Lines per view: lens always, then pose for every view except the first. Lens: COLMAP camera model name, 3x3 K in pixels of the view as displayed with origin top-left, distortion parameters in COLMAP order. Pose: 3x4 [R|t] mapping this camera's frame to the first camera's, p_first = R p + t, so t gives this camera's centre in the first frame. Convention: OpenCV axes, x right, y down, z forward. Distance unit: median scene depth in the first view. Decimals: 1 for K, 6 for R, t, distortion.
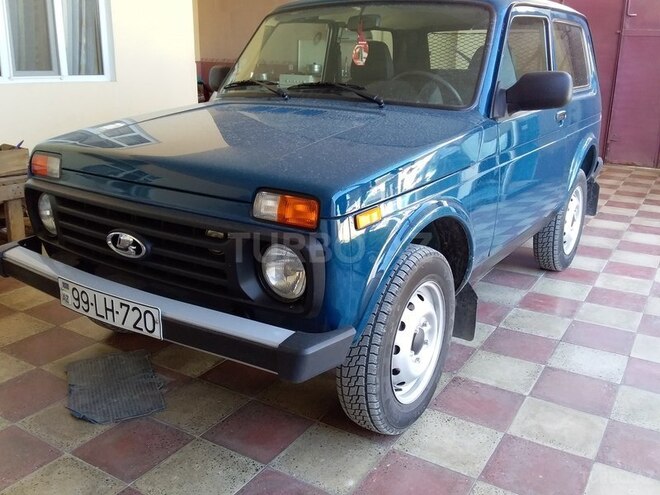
lens RADIAL K [[595.6, 0, 330.0], [0, 595.6, 247.5], [0, 0, 1]] dist [0.069614, -0.010150]
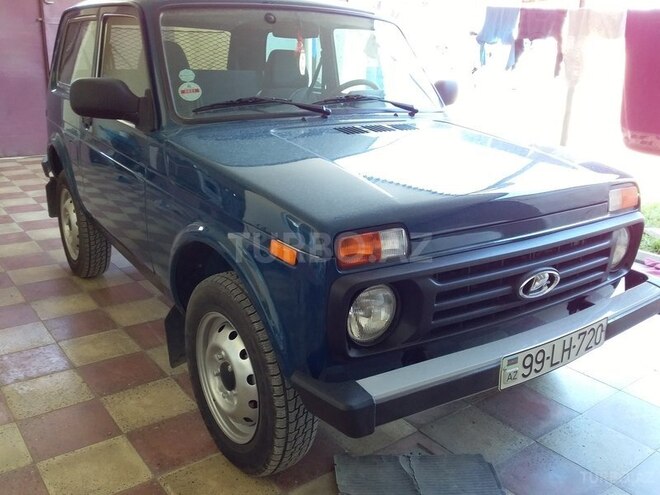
lens RADIAL K [[612.9, 0, 330.0], [0, 612.9, 247.5], [0, 0, 1]] dist [-0.000426, -0.004276]
pose [[0.356927, -0.285917, 0.889300, -1.266467], [0.253924, 0.945856, 0.202186, -0.329533], [-0.898958, 0.153649, 0.410202, 0.873394]]
